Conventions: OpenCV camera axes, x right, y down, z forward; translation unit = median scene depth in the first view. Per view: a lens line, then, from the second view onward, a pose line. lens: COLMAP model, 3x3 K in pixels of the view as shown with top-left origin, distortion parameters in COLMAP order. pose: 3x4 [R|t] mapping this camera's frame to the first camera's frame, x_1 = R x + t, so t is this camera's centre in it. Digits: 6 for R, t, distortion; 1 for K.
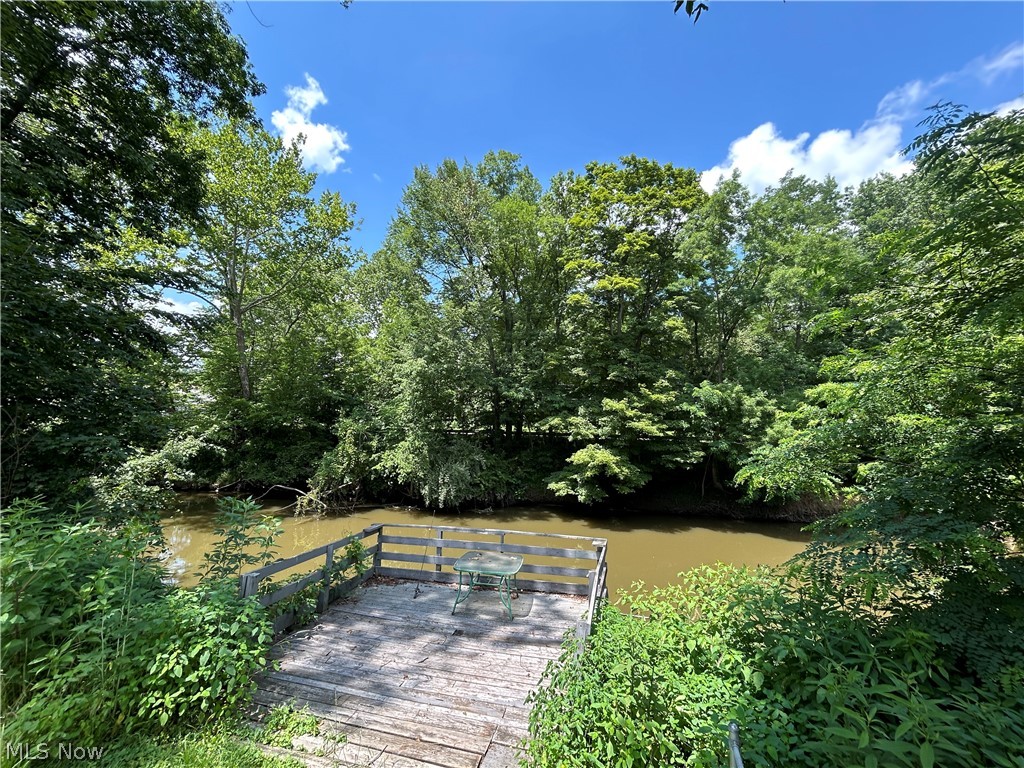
lens RADIAL K [[412.8, 0, 512.5], [0, 412.8, 385.4], [0, 0, 1]] dist [-0.000972, -0.000021]
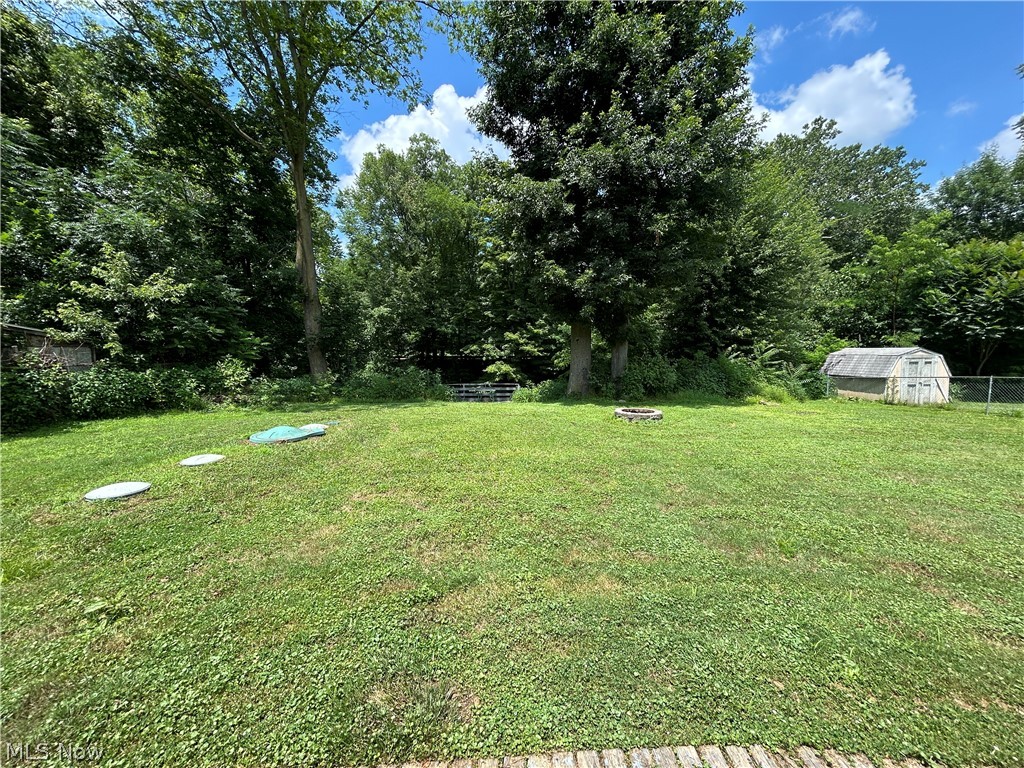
lens RADIAL K [[412.8, 0, 516.9], [0, 412.8, 390.0], [0, 0, 1]] dist [-0.000972, -0.000021]
pose [[0.960447, -0.055268, 0.272925, -0.170430], [0.005178, 0.983481, 0.180935, -0.034273], [-0.278416, -0.172365, 0.944867, -0.513717]]
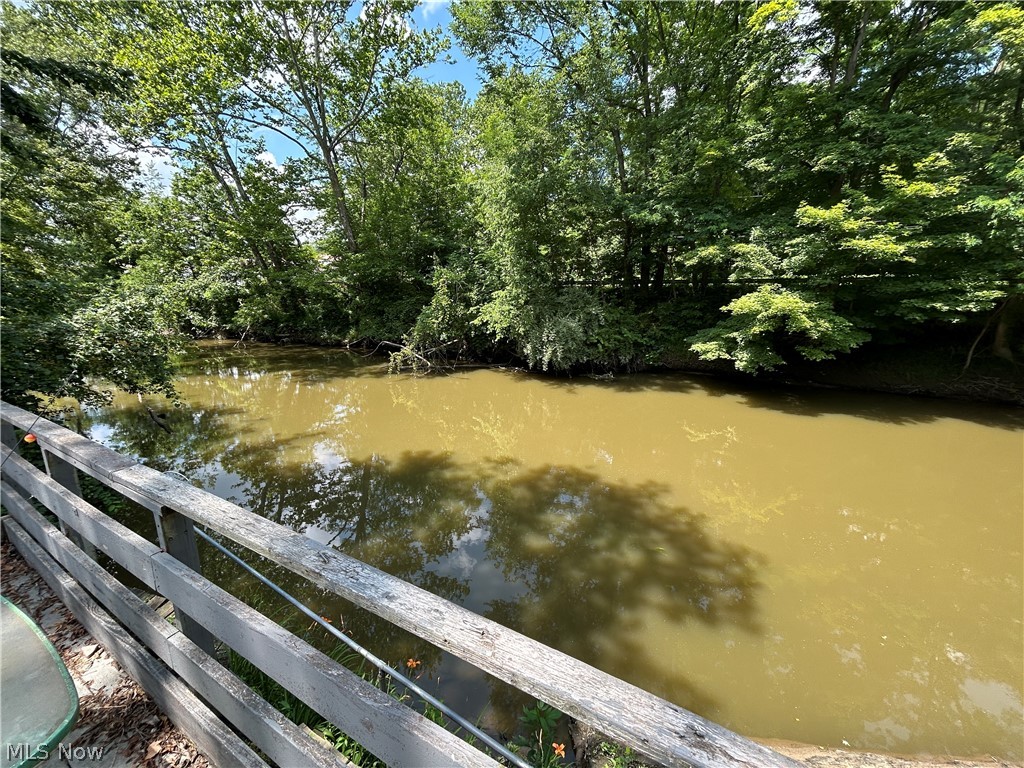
lens RADIAL K [[412.8, 0, 510.7], [0, 412.8, 386.2], [0, 0, 1]] dist [-0.000972, -0.000021]
pose [[0.935798, 0.052000, -0.348680, 0.048204], [0.061718, 0.949622, 0.307261, 0.068490], [0.347092, -0.309054, 0.885445, 0.235839]]
